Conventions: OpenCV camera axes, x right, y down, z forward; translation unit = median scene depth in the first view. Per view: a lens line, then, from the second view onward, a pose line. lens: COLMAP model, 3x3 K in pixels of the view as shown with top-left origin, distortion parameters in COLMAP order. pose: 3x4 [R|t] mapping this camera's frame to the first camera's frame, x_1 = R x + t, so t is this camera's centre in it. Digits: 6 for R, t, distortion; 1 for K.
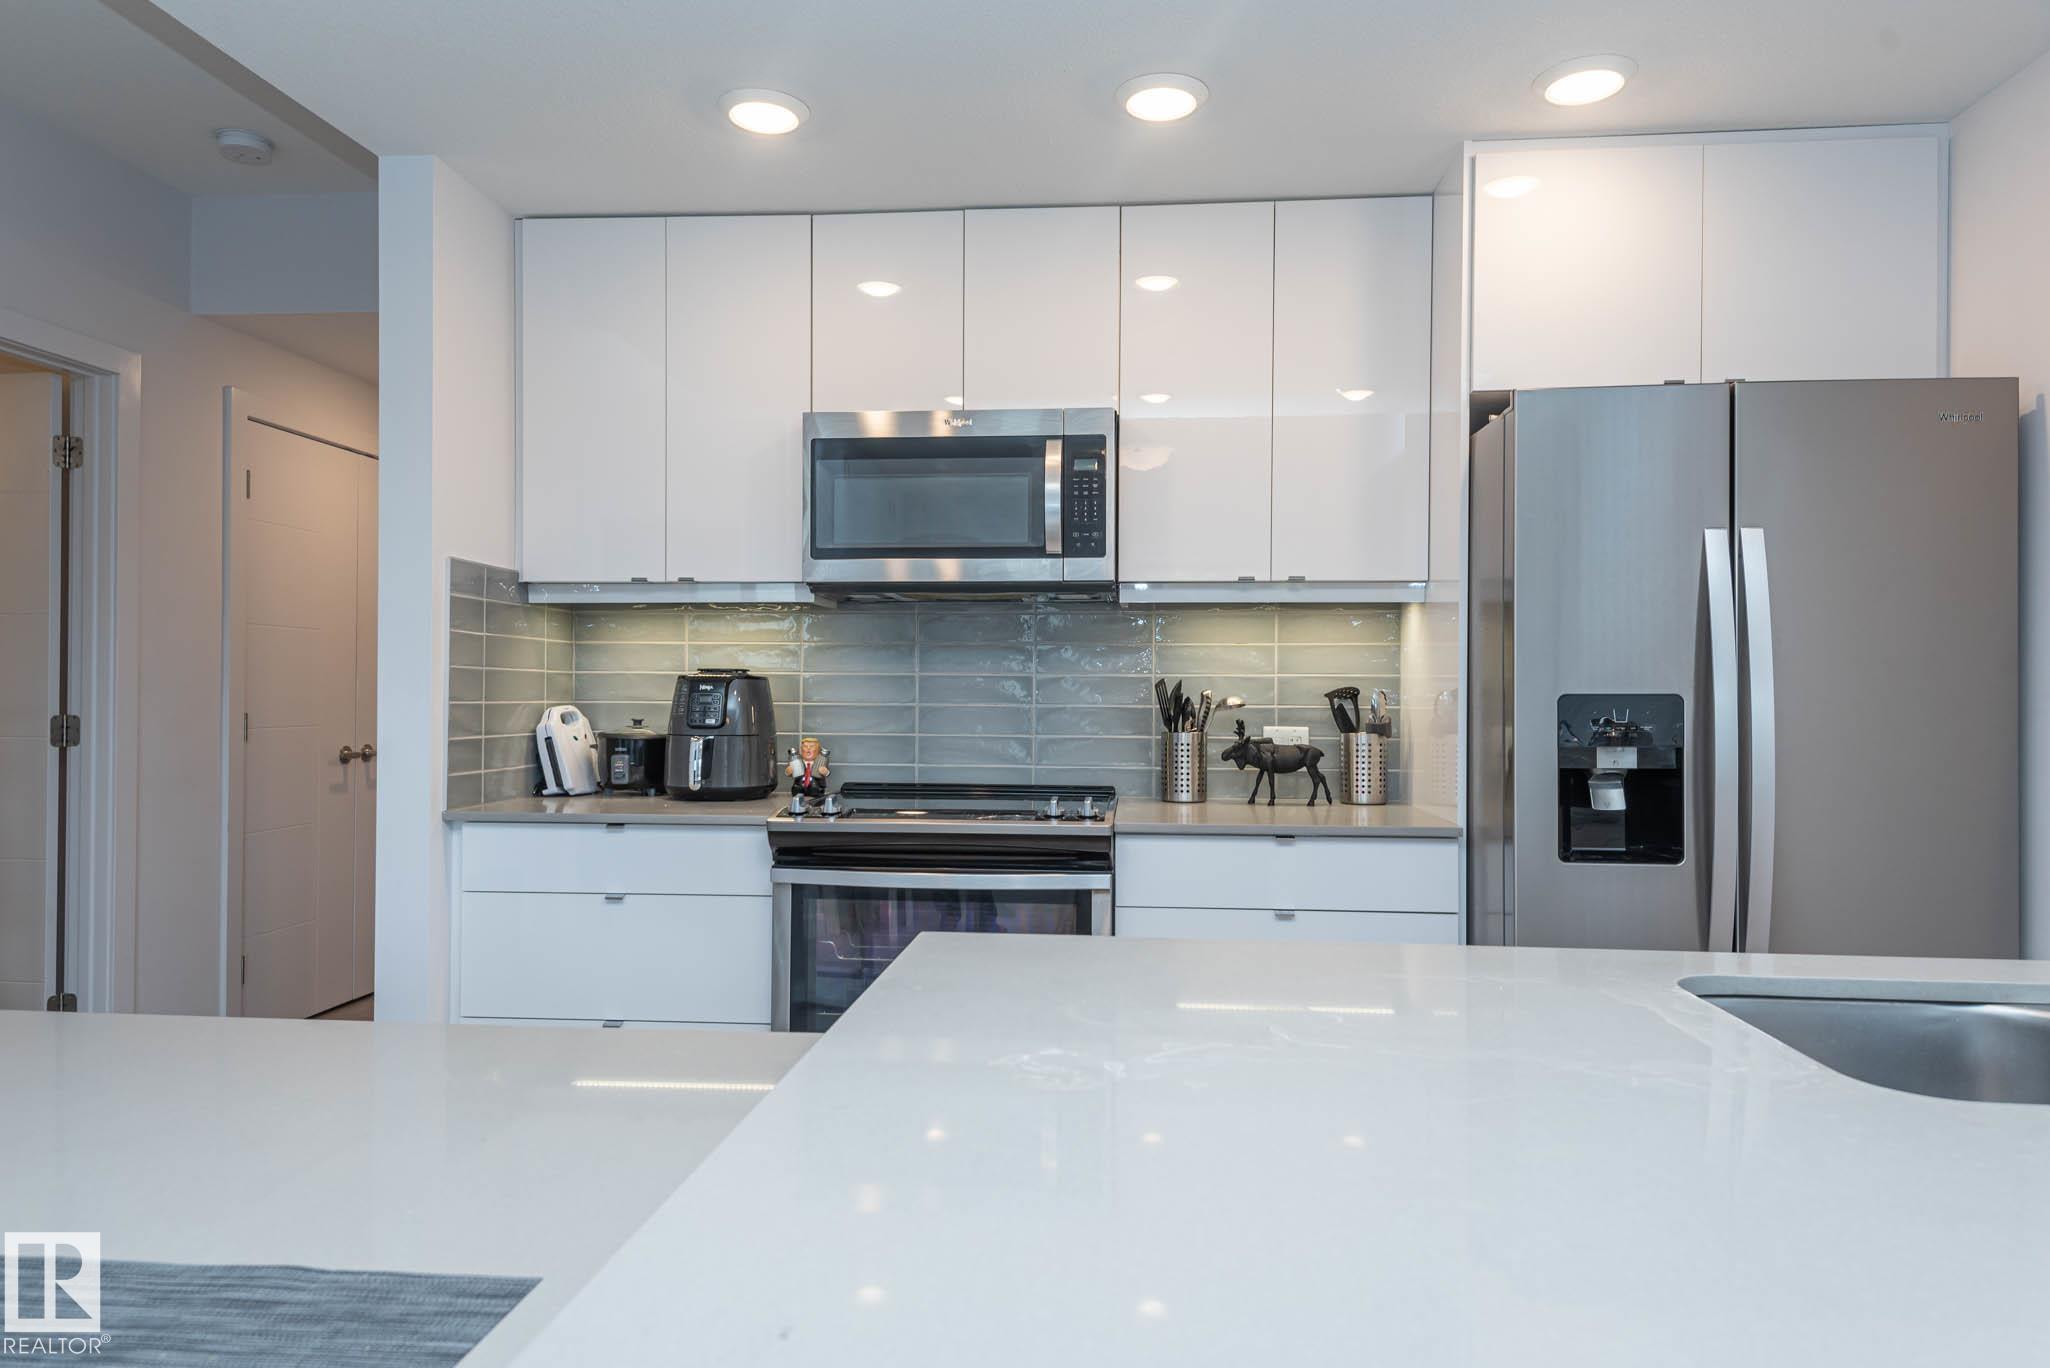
lens RADIAL K [[1276.9, 0, 1016.4], [0, 1276.9, 684.4], [0, 0, 1]] dist [0.020323, -0.004774]
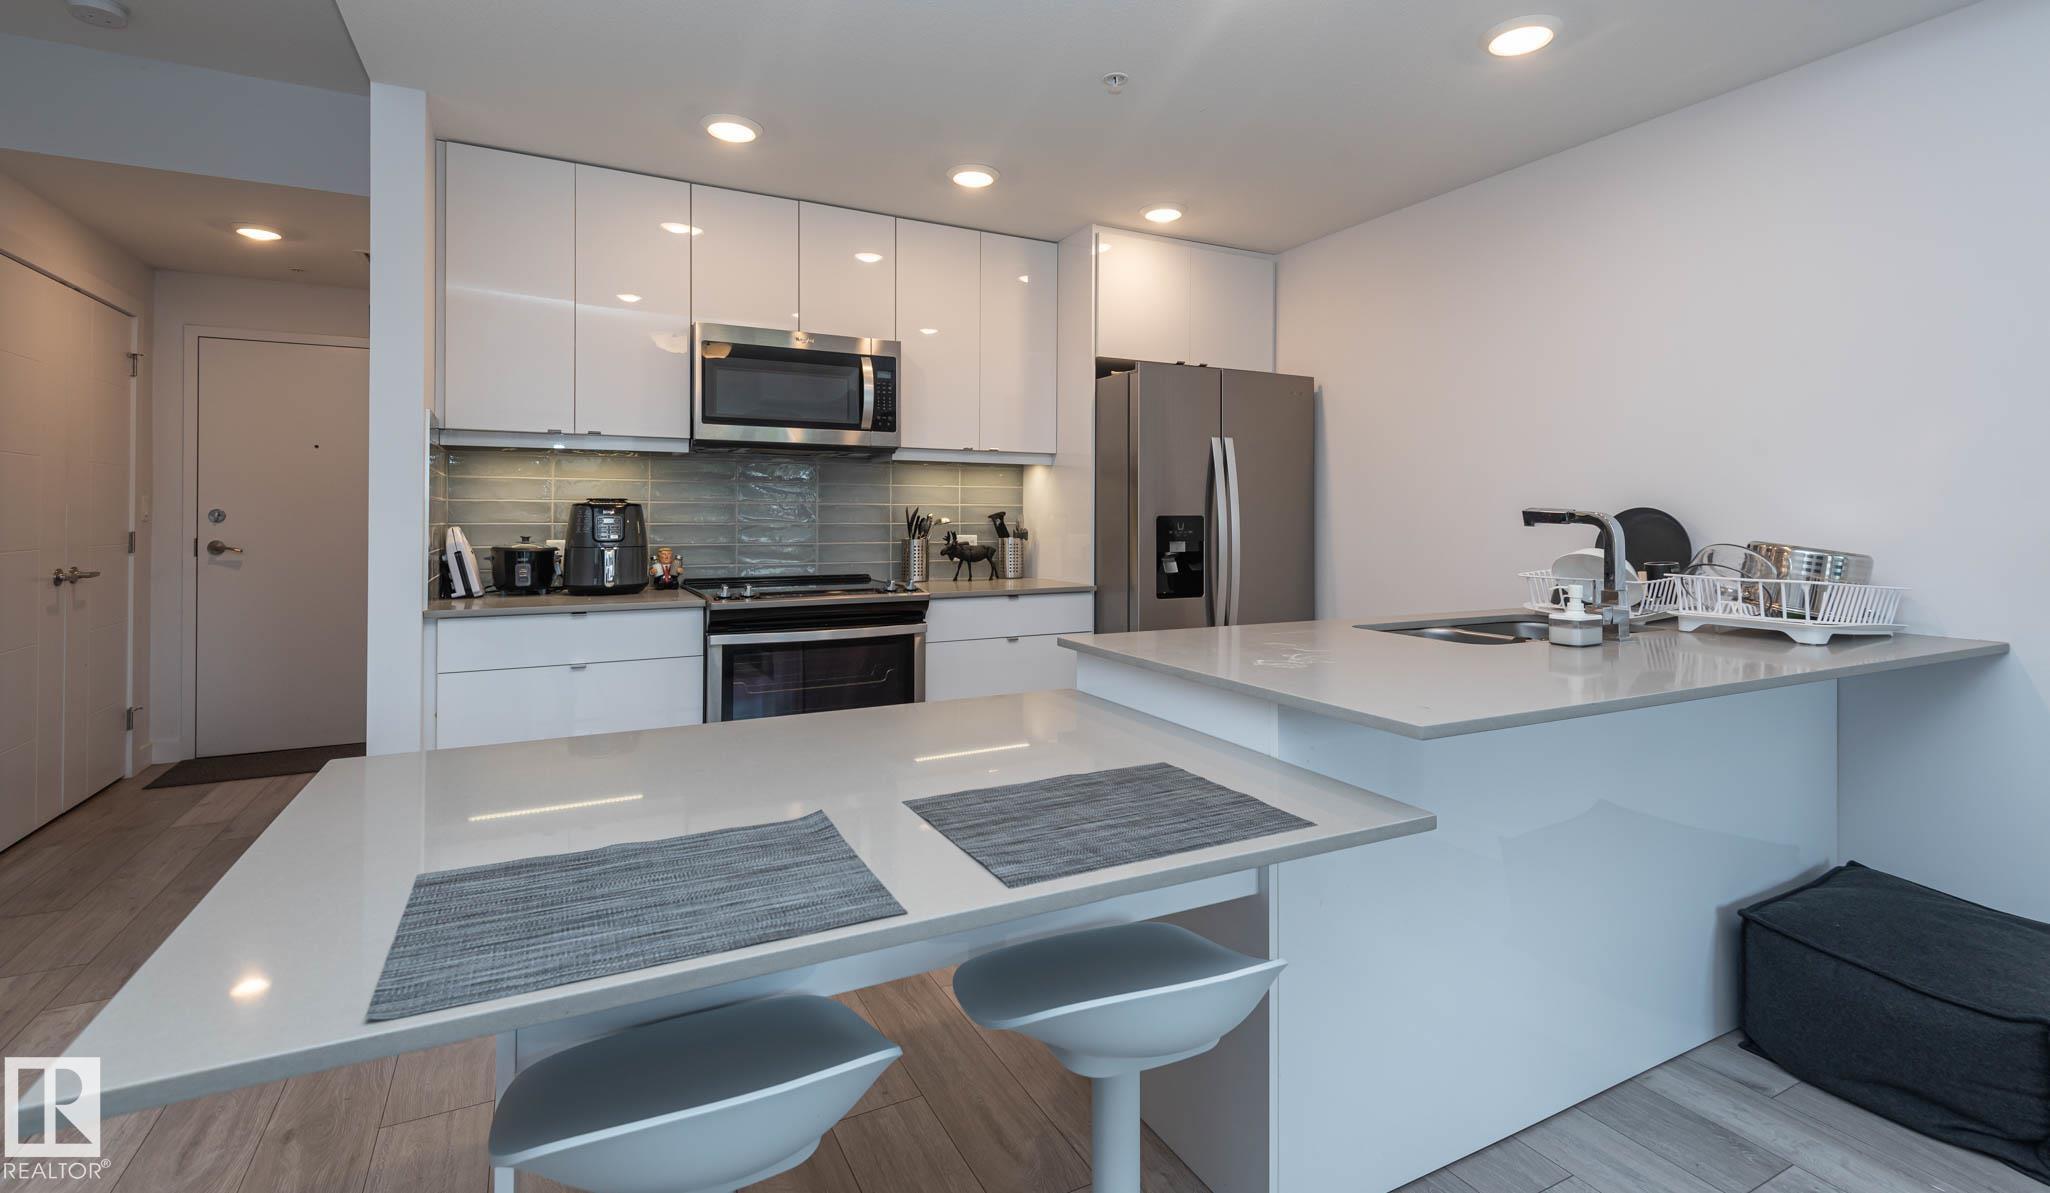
lens RADIAL K [[937.2, 0, 1027.2], [0, 937.2, 513.1], [0, 0, 1]] dist [0.017093, -0.004574]
pose [[0.839832, -0.001548, 0.542844, -0.417218], [-0.001979, 0.999981, 0.005913, -0.003620], [-0.542843, -0.006040, 0.839812, -0.093344]]
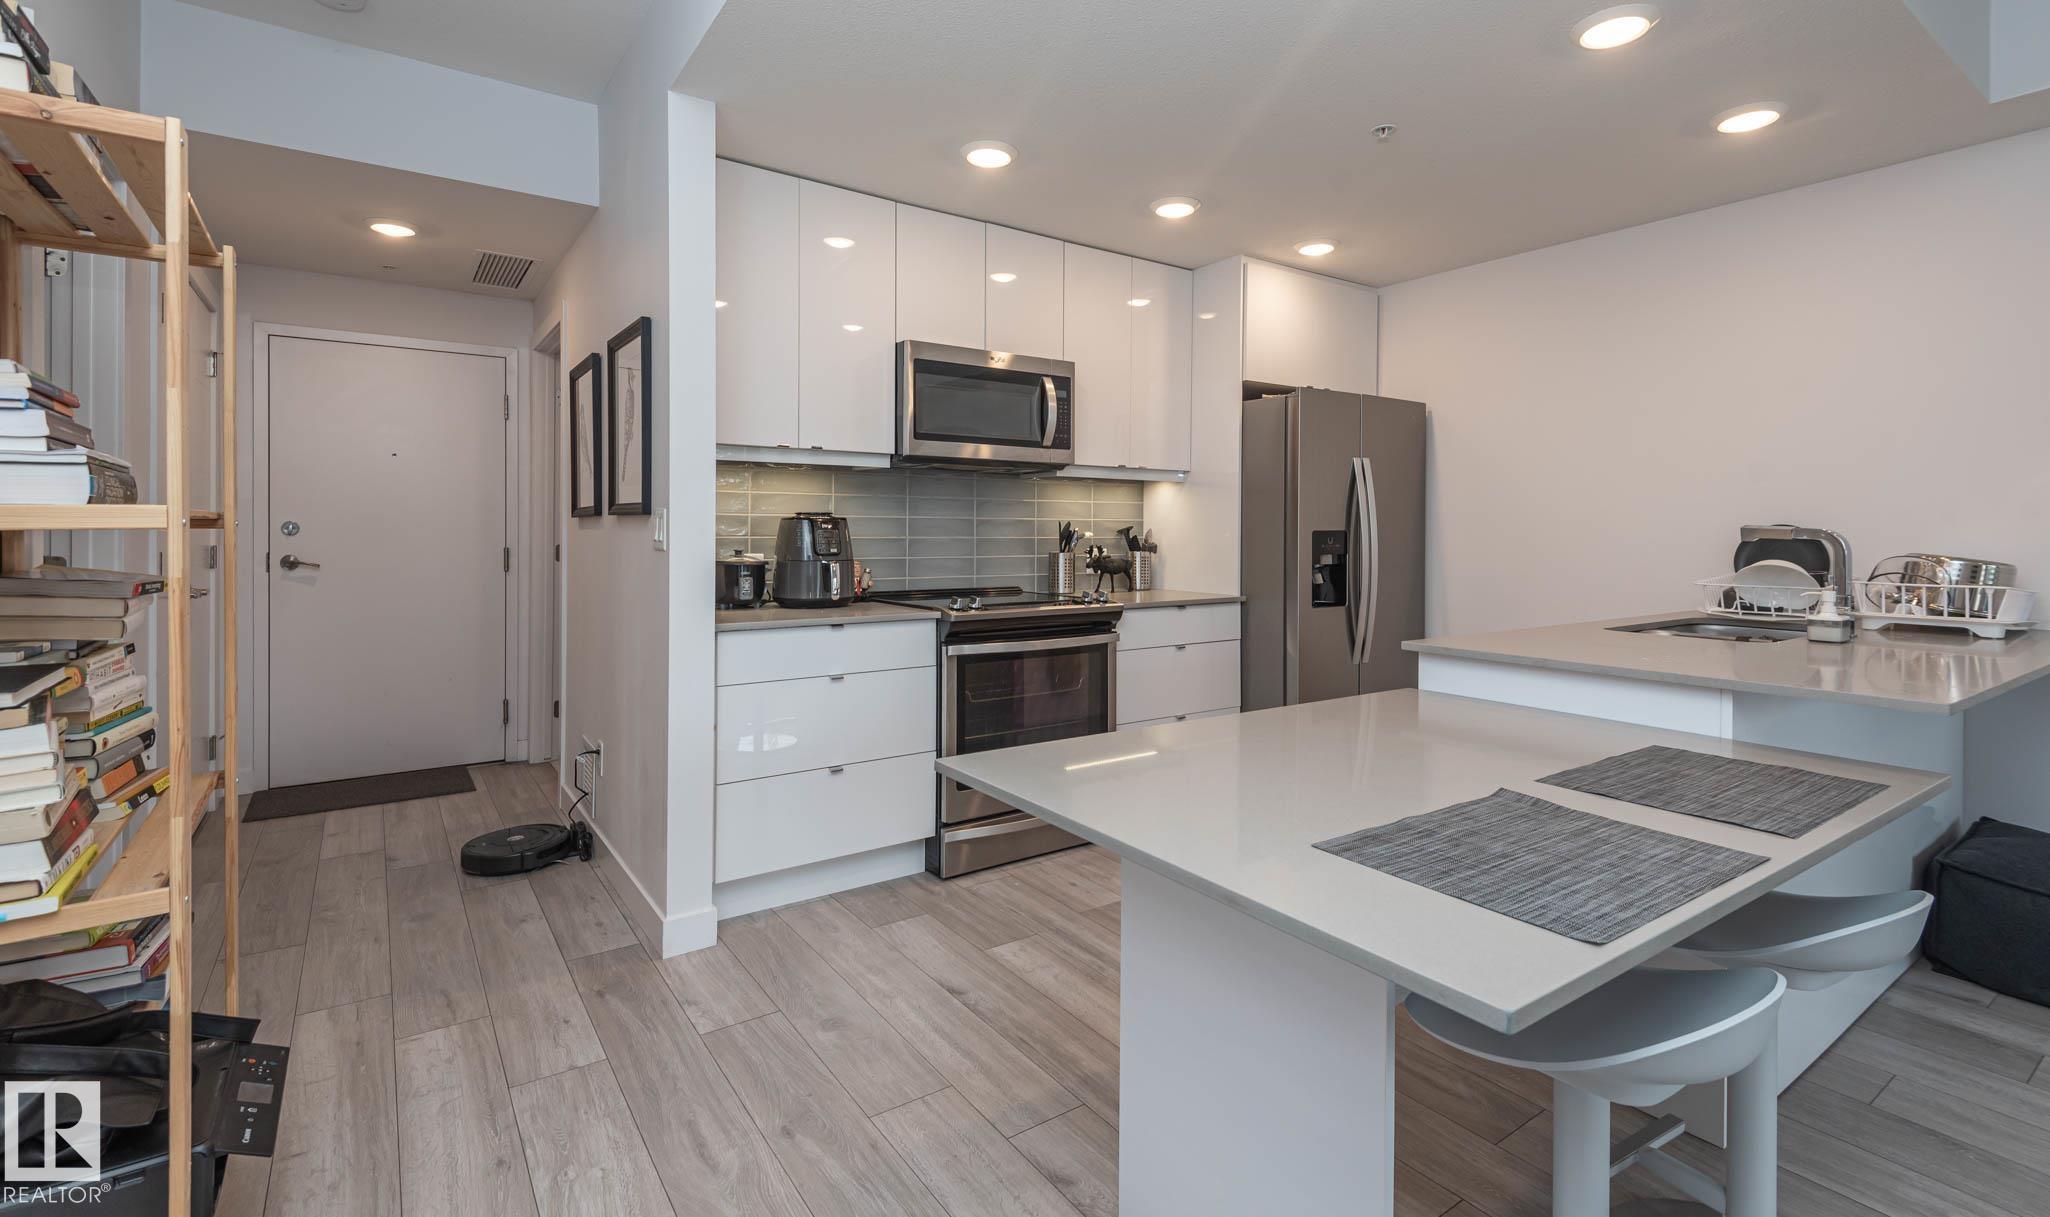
lens RADIAL K [[939.3, 0, 1022.2], [0, 939.3, 533.0], [0, 0, 1]] dist [0.025248, -0.012675]
pose [[0.761007, -0.004253, 0.648730, -0.748120], [-0.005091, 0.999909, 0.012528, -0.004087], [-0.648723, -0.012837, 0.760916, 0.086929]]
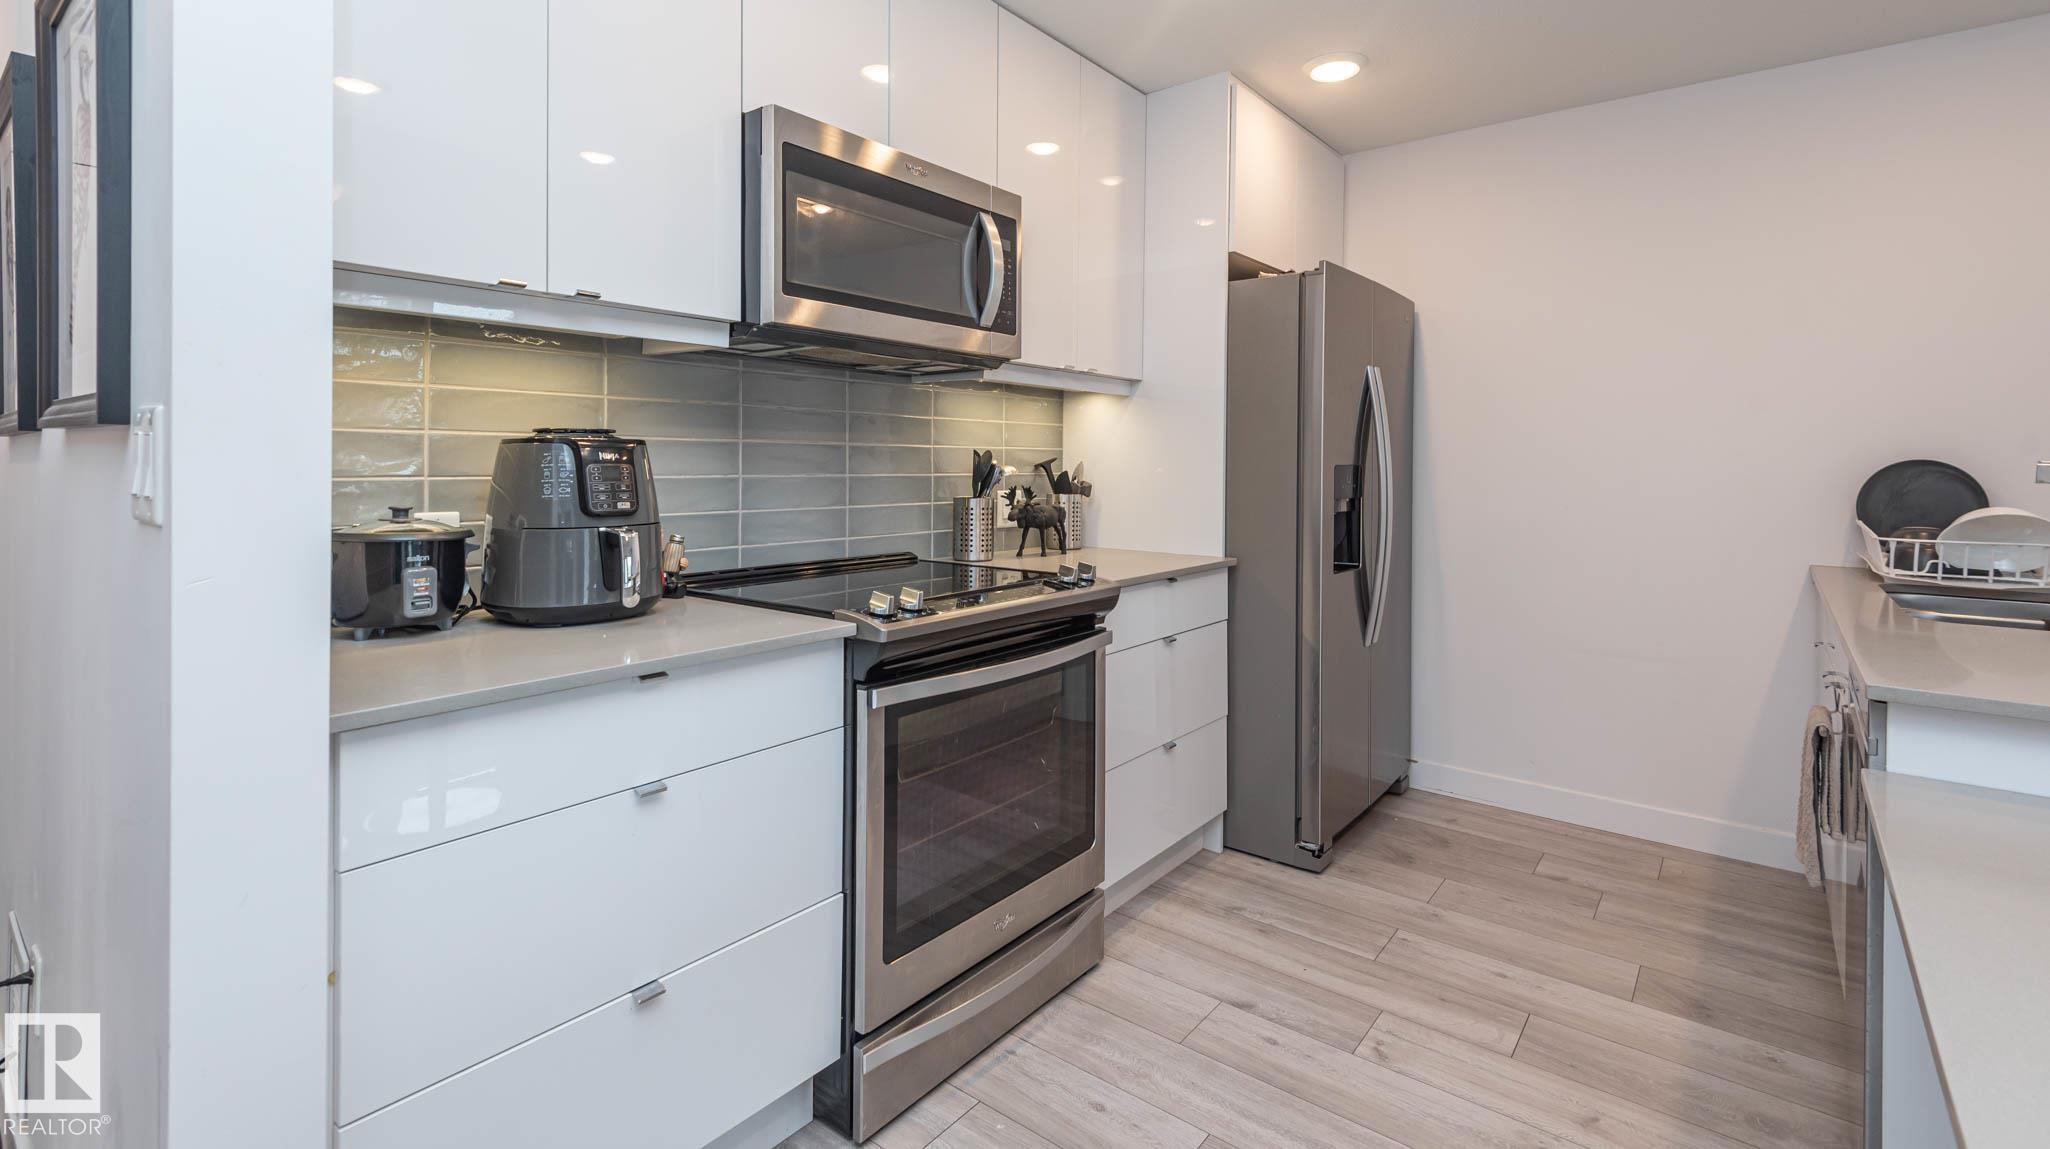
lens RADIAL K [[936.7, 0, 1030.9], [0, 936.7, 465.0], [0, 0, 1]] dist [0.012498, -0.005666]
pose [[0.536620, -0.004422, 0.843813, -0.549470], [-0.010913, 0.999866, 0.012180, -0.001700], [-0.843754, -0.015745, 0.536500, 0.542047]]
